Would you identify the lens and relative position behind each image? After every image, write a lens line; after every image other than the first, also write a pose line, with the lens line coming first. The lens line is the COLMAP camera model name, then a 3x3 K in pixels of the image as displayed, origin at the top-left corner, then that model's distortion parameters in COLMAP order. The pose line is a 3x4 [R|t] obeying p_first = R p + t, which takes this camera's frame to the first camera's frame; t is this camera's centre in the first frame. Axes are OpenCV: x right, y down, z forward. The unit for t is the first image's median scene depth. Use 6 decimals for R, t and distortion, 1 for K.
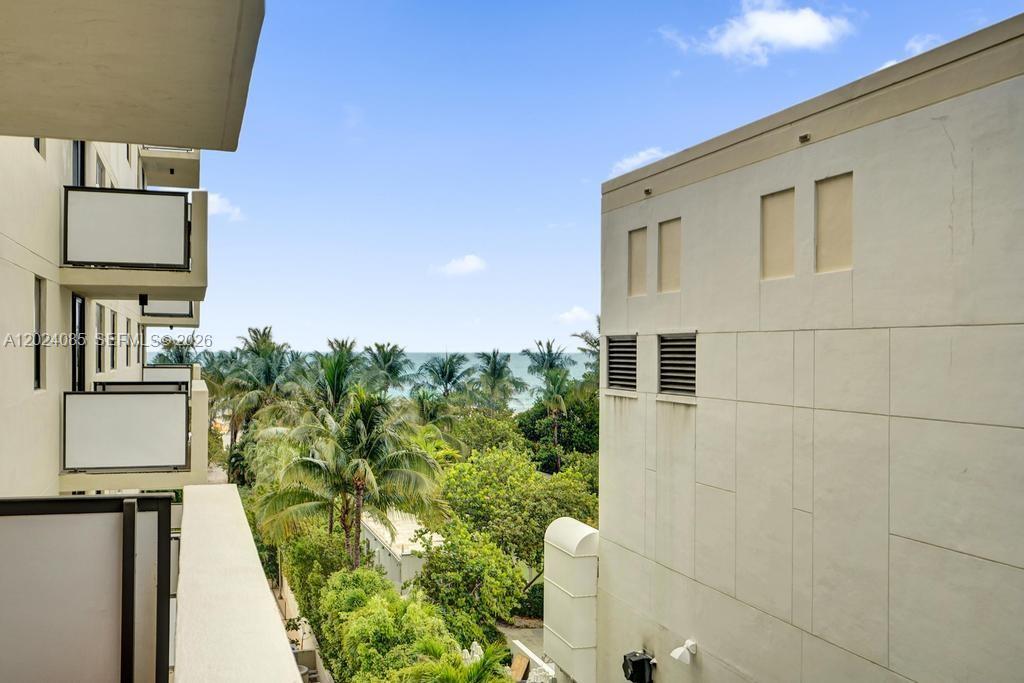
lens RADIAL K [[1024.0, 0, 513.0], [0, 1024.0, 350.0], [0, 0, 1]] dist [0.008395, 0.007856]
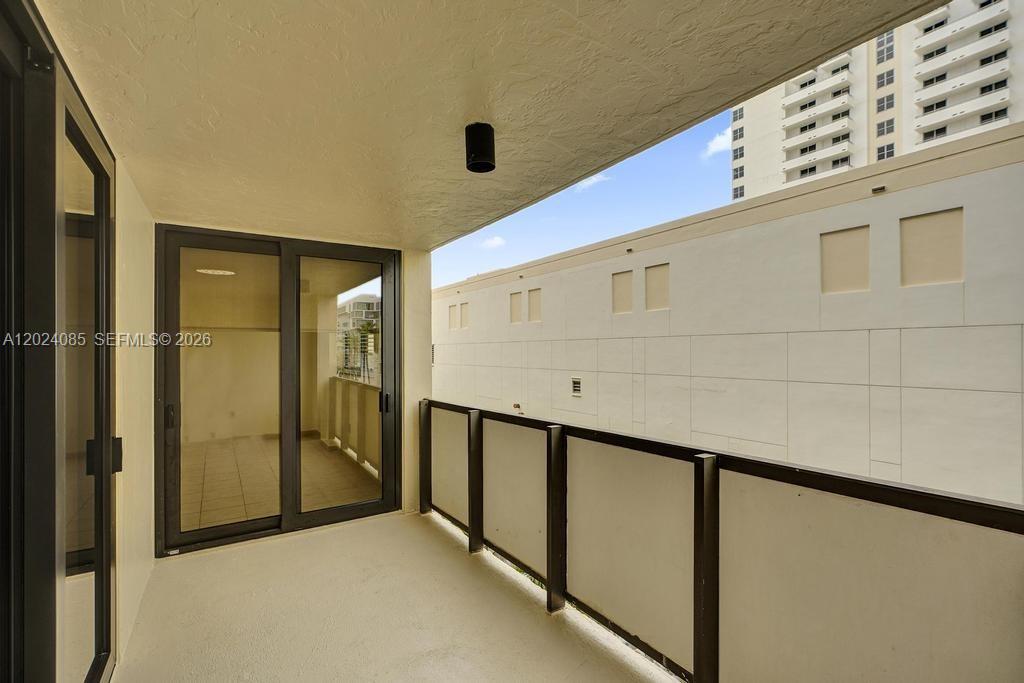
lens RADIAL K [[460.3, 0, 516.1], [0, 460.3, 348.9], [0, 0, 1]] dist [0.001805, 0.000648]
pose [[0.961573, -0.005763, 0.274487, 0.012616], [0.007583, 0.999956, -0.005569, 0.004195], [-0.274443, 0.007436, 0.961575, -0.277154]]
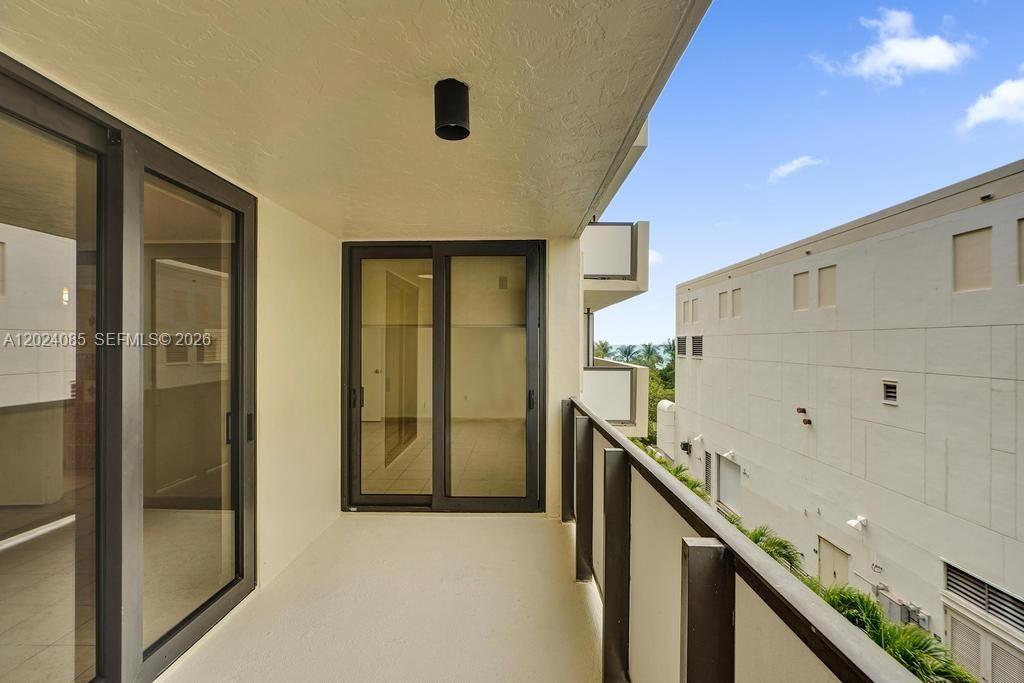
lens RADIAL K [[463.9, 0, 514.9], [0, 463.9, 342.3], [0, 0, 1]] dist [-0.002539, 0.004026]
pose [[0.951504, -0.001465, -0.307634, 0.036894], [0.000479, 0.999995, -0.003278, 0.003548], [0.307637, 0.002972, 0.951499, -0.268115]]
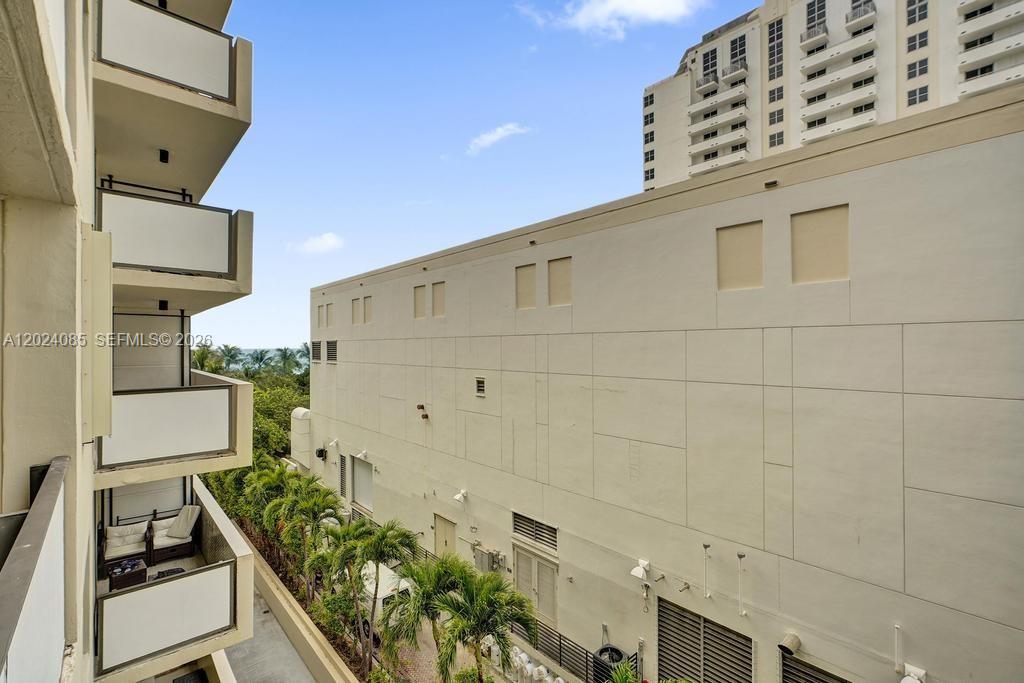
lens RADIAL K [[455.9, 0, 506.8], [0, 455.9, 342.1], [0, 0, 1]] dist [-0.002133, -0.000013]
pose [[0.914149, -0.007925, 0.405300, 0.046856], [0.011361, 0.999917, -0.006072, 0.000935], [-0.405219, 0.010155, 0.914163, -0.252583]]
